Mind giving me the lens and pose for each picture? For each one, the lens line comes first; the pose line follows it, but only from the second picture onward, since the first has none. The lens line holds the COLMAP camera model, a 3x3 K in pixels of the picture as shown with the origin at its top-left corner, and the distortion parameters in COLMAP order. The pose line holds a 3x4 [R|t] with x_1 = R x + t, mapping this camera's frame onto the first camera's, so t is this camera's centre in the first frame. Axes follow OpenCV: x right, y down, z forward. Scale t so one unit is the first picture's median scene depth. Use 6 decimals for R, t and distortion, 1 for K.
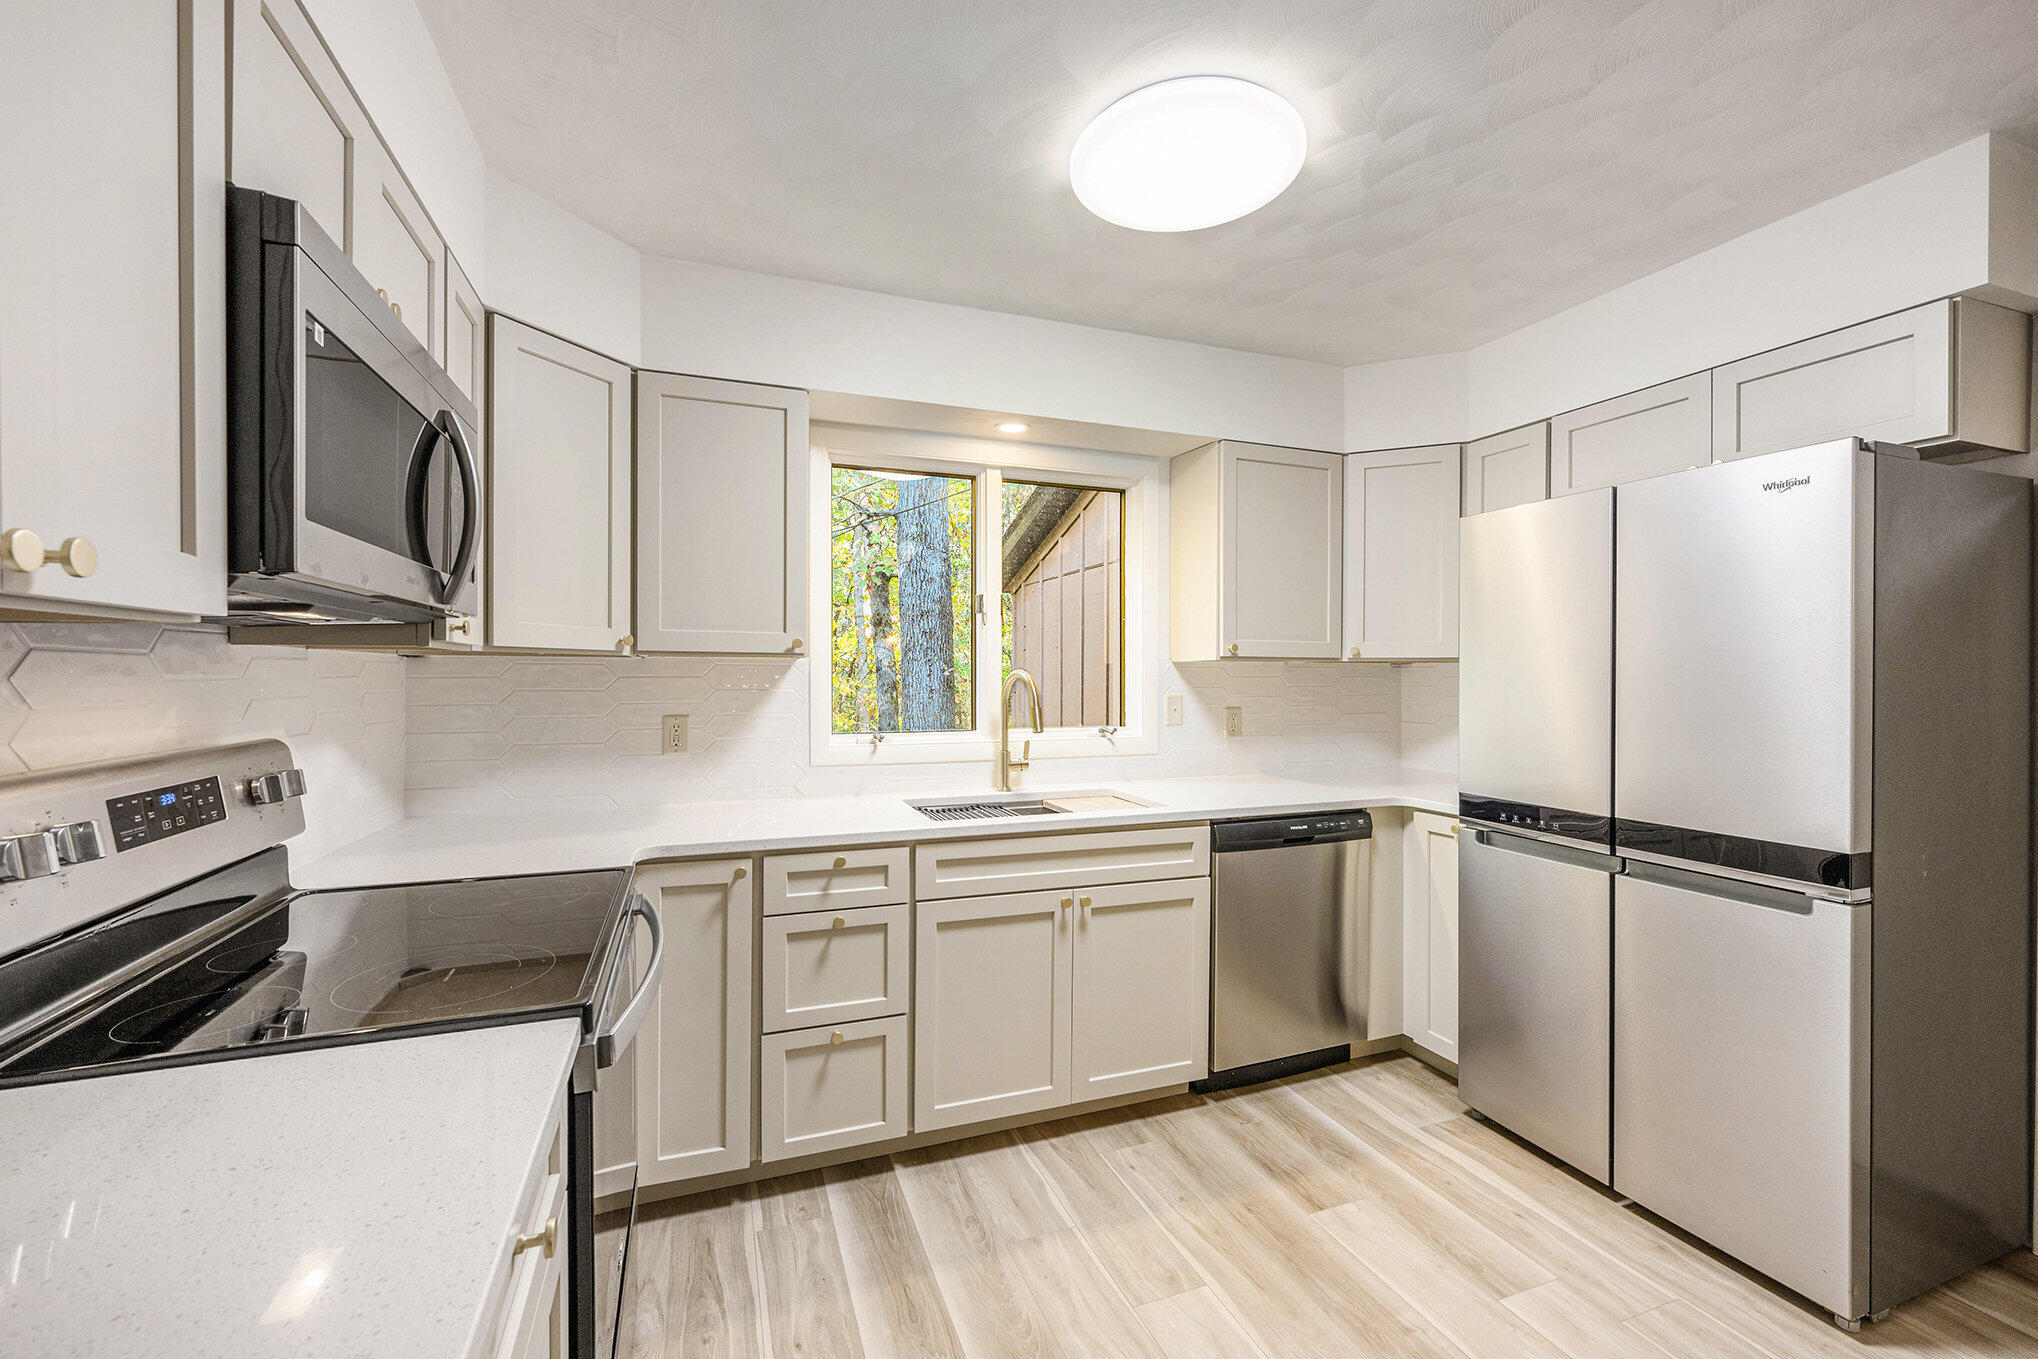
lens RADIAL K [[853.8, 0, 1025.0], [0, 853.8, 677.6], [0, 0, 1]] dist [-0.000301, -0.000250]
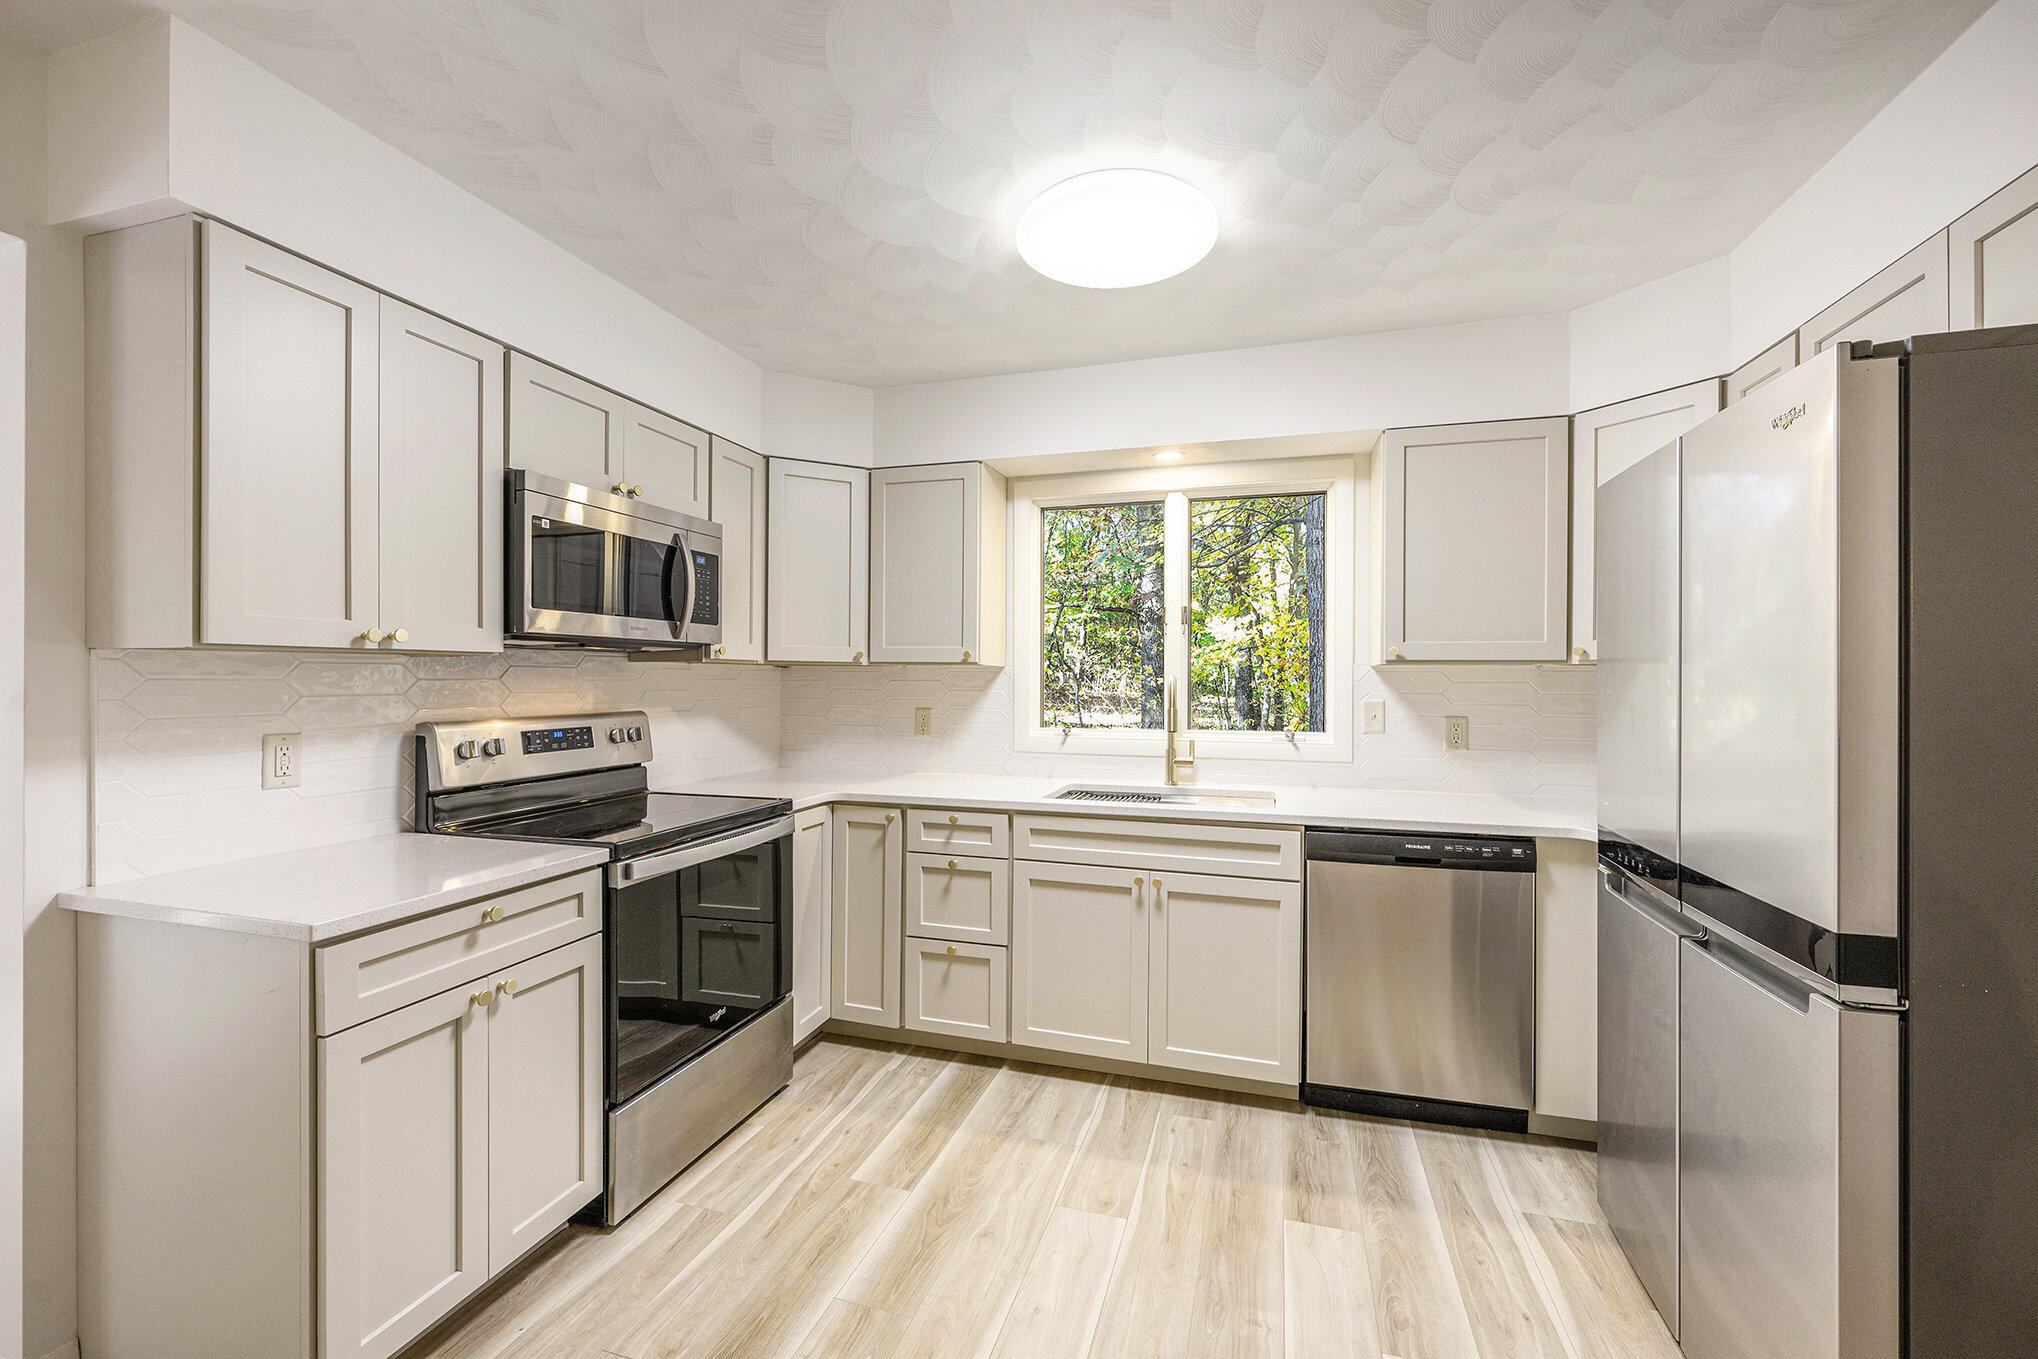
lens RADIAL K [[853.8, 0, 1008.8], [0, 853.8, 677.5], [0, 0, 1]] dist [-0.000301, -0.000250]
pose [[0.779196, 0.000692, -0.626780, 0.657014], [-0.005418, 0.999969, -0.005631, 0.002085], [0.626757, 0.007783, 0.779176, 0.013423]]
